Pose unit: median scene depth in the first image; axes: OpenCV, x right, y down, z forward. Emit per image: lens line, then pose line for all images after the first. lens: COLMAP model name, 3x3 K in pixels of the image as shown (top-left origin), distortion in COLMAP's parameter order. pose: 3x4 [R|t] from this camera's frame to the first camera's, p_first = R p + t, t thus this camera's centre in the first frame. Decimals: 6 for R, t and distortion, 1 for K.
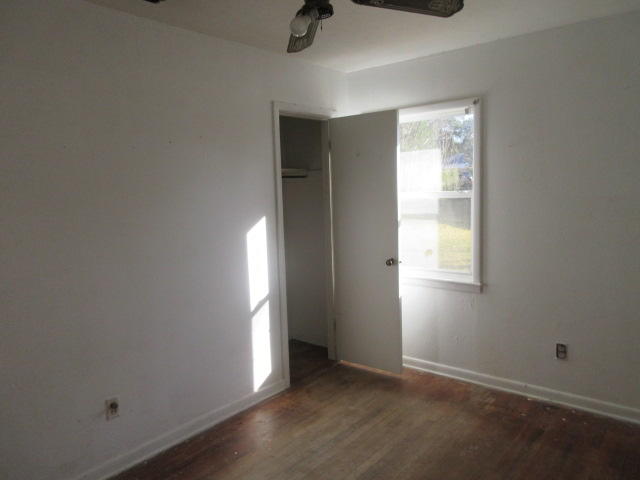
lens RADIAL K [[482.0, 0, 320.0], [0, 482.0, 240.0], [0, 0, 1]] dist [-0.000389, -0.001410]
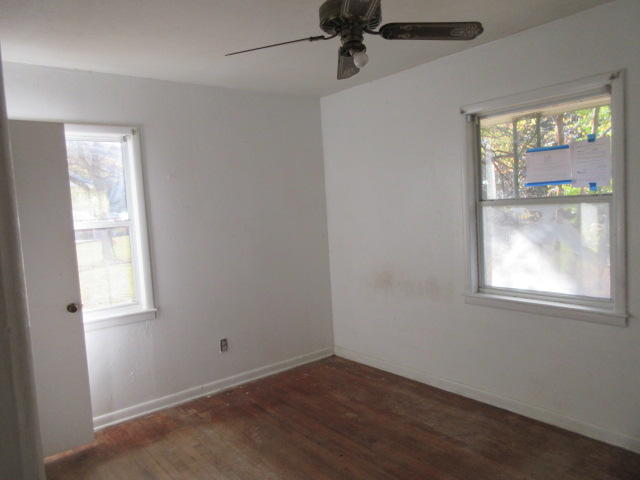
lens RADIAL K [[482.0, 0, 320.0], [0, 482.0, 240.0], [0, 0, 1]] dist [-0.000389, -0.001410]
pose [[0.182851, -0.050700, 0.981833, -0.613034], [0.157306, 0.987312, 0.021687, -0.020430], [-0.970474, 0.150483, 0.188506, 0.460980]]
